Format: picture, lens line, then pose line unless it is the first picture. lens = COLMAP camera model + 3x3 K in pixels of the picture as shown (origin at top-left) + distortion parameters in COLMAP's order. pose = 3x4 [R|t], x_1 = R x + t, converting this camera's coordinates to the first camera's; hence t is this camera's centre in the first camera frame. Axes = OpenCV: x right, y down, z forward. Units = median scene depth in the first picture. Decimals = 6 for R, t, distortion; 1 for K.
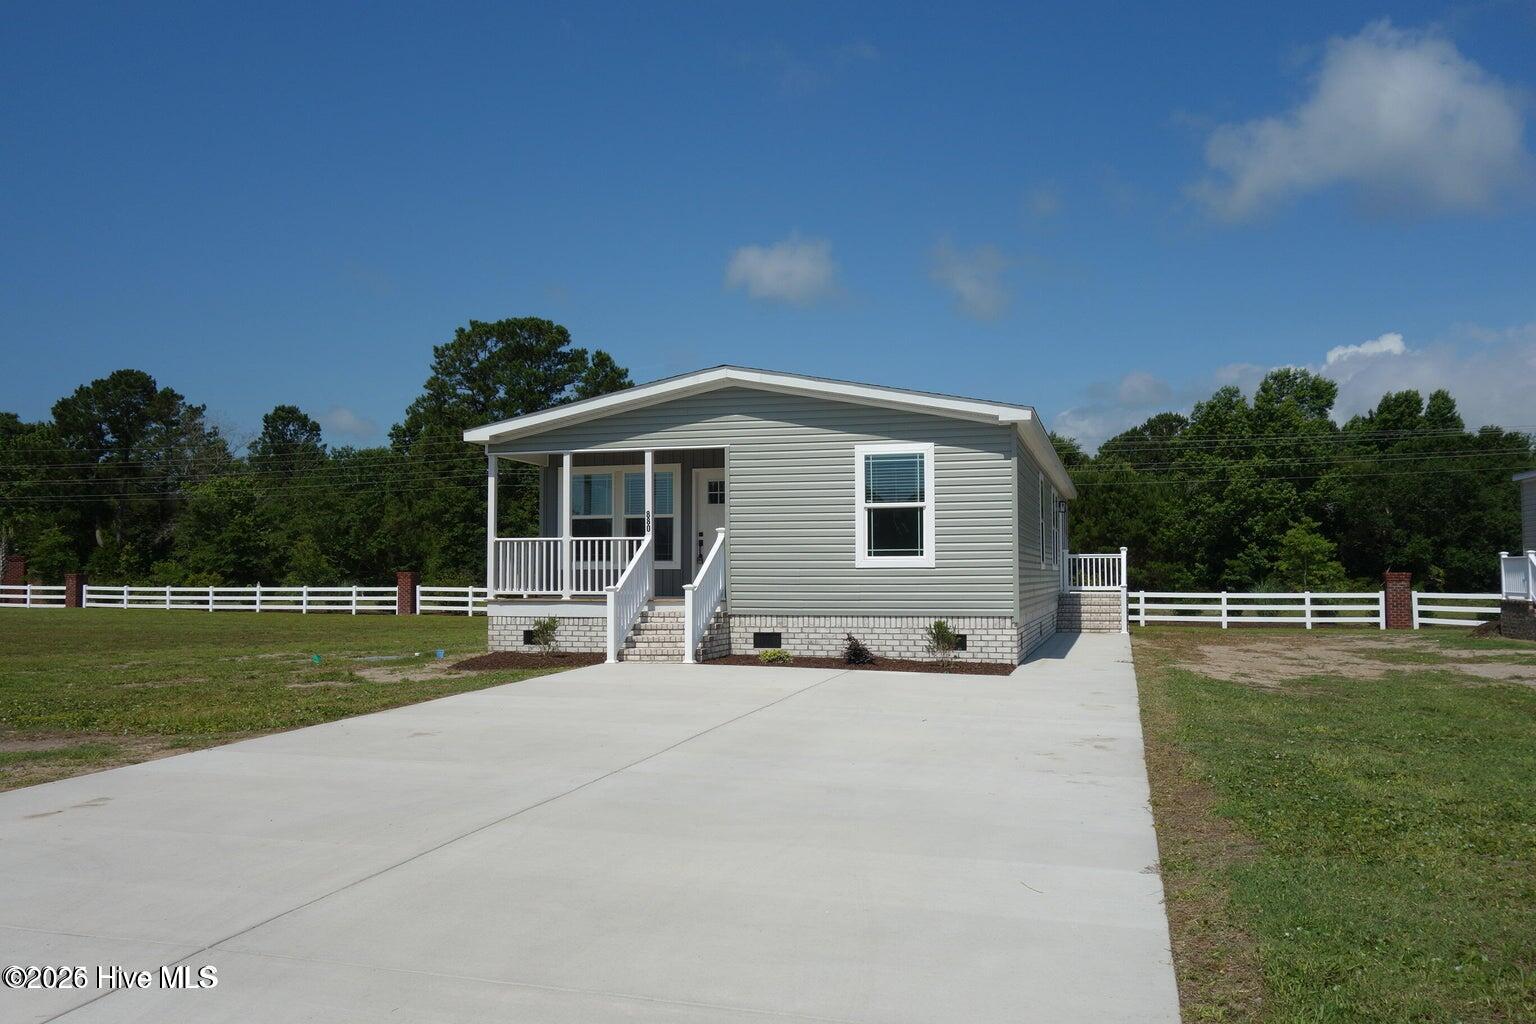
lens RADIAL K [[1208.8, 0, 795.3], [0, 1208.8, 512.4], [0, 0, 1]] dist [0.007933, 0.003968]
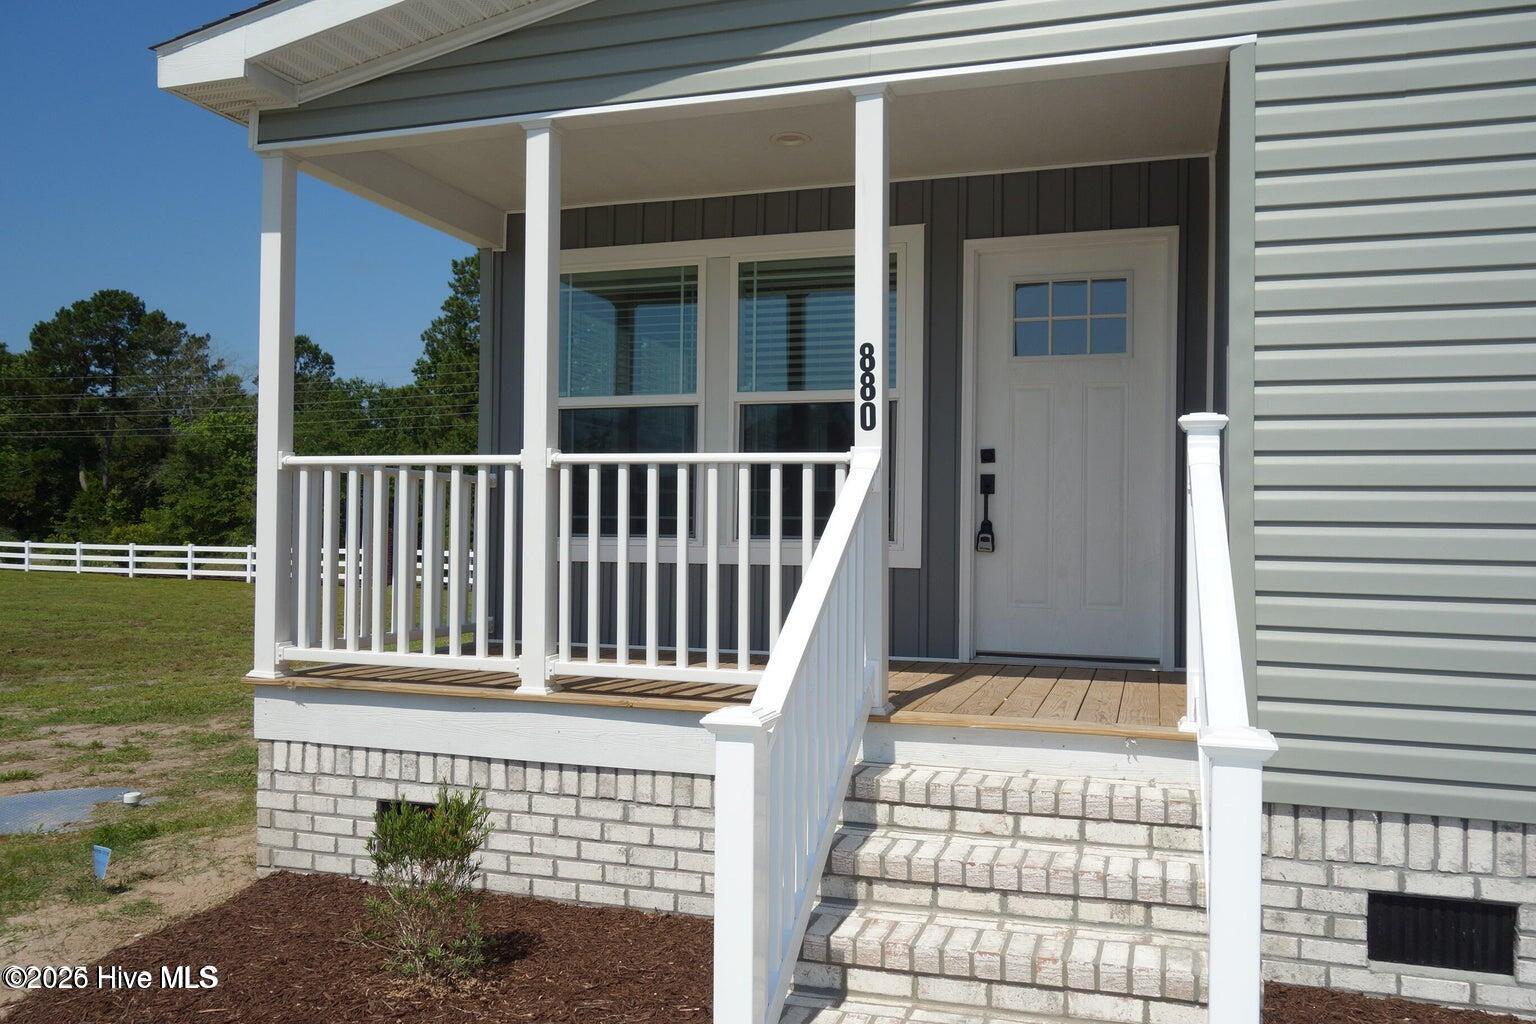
lens RADIAL K [[1226.3, 0, 768.0], [0, 1226.3, 512.0], [0, 0, 1]] dist [0.009559, -0.000202]
pose [[0.998235, 0.011723, -0.058220, -0.122252], [-0.009452, 0.999189, 0.039138, 0.022146], [0.058632, -0.038519, 0.997536, 0.728727]]
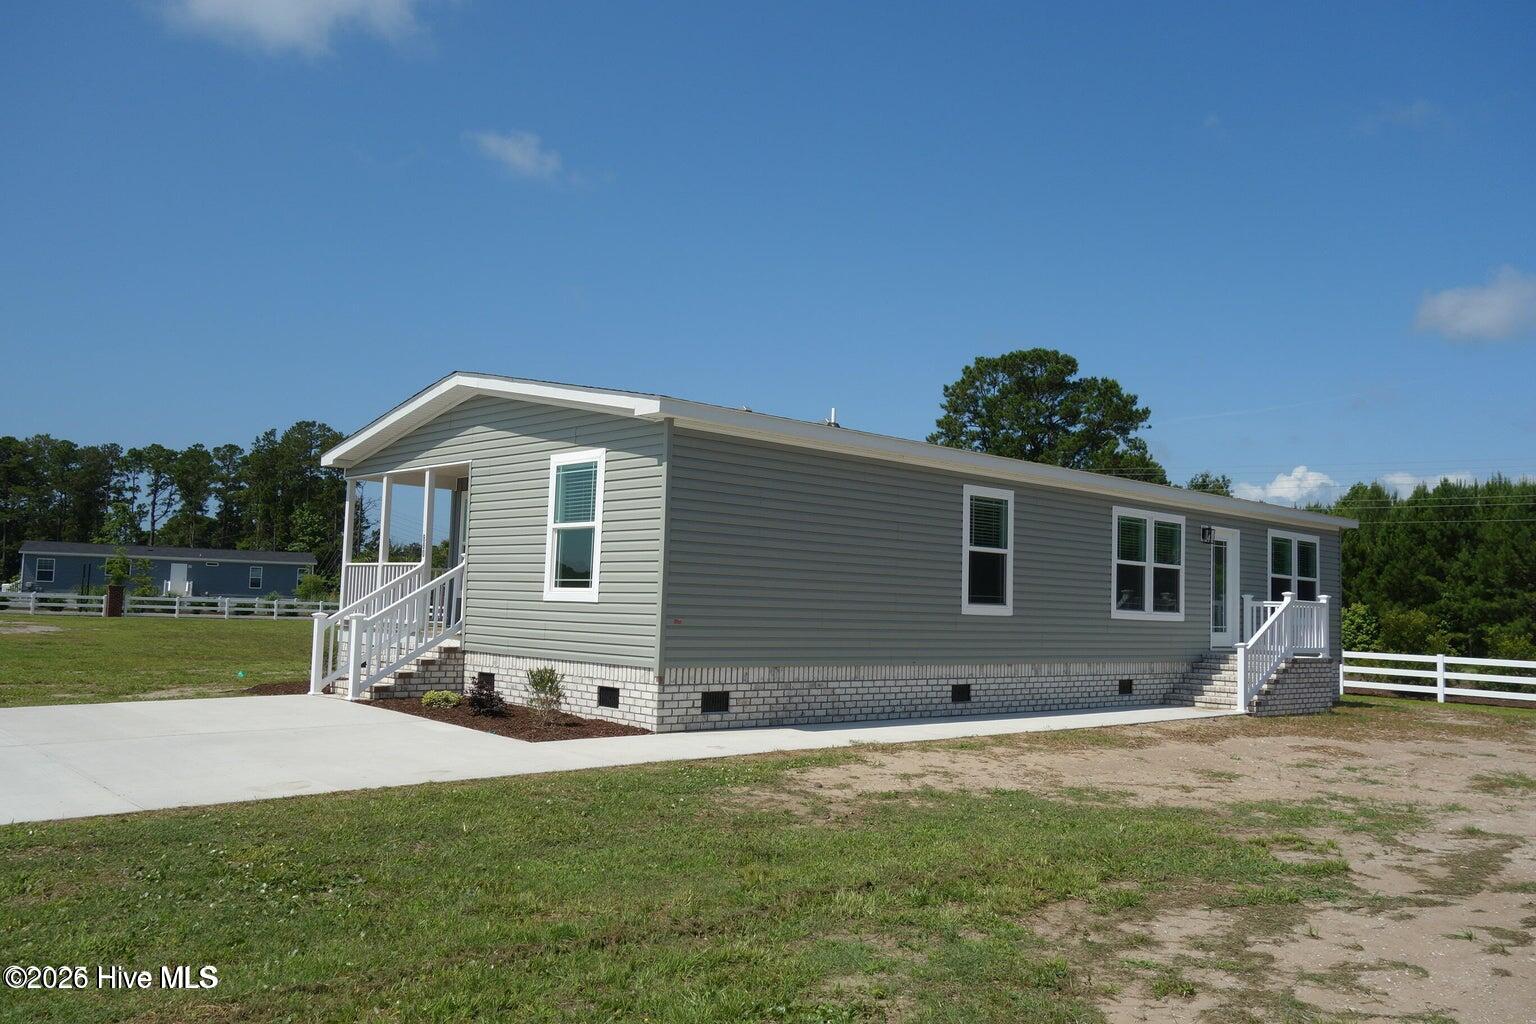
lens RADIAL K [[1226.3, 0, 768.0], [0, 1226.3, 512.0], [0, 0, 1]] dist [0.009559, -0.000202]
pose [[0.849418, -0.012021, -0.527584, 0.578622], [-0.006382, 0.999433, -0.033048, 0.010544], [0.527682, 0.031439, 0.848860, 0.327823]]
